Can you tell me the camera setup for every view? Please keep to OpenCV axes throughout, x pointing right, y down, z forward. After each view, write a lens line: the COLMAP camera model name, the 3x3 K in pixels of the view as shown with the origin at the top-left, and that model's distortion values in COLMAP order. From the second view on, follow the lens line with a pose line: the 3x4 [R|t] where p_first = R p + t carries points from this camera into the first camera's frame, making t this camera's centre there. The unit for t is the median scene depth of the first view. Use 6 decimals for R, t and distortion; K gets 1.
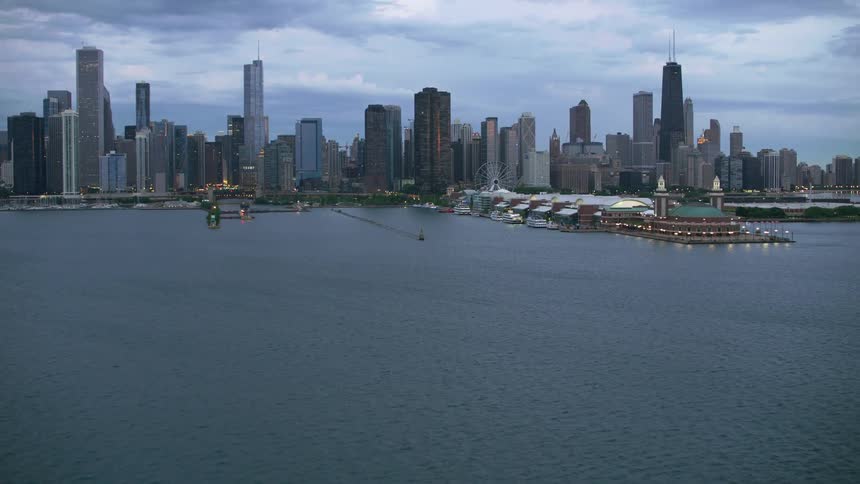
lens RADIAL K [[1303.5, 0, 430.4], [0, 1303.5, 242.2], [0, 0, 1]] dist [-0.012188, 0.000000]
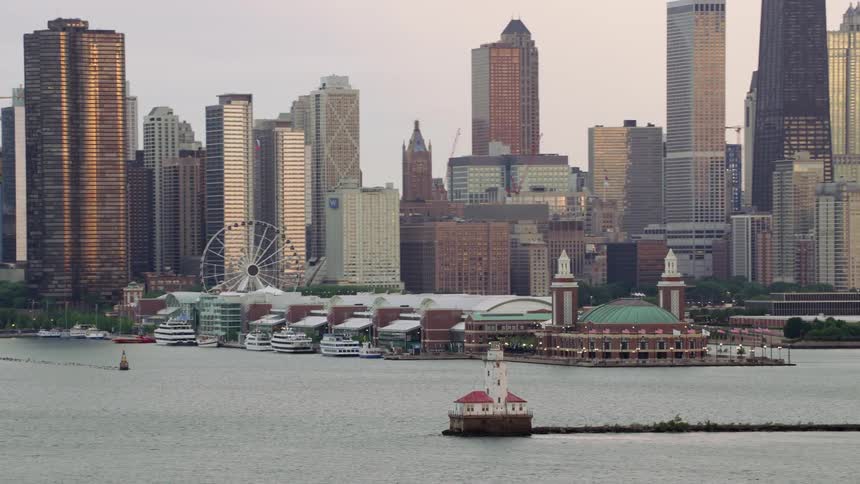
lens RADIAL K [[1303.5, 0, 430.8], [0, 1303.5, 242.1], [0, 0, 1]] dist [-0.012188, 0.000000]
pose [[0.984373, -0.007581, 0.175931, 0.033777], [0.017457, 0.998353, -0.054654, -0.032133], [-0.175227, 0.056871, 0.982884, 0.593590]]
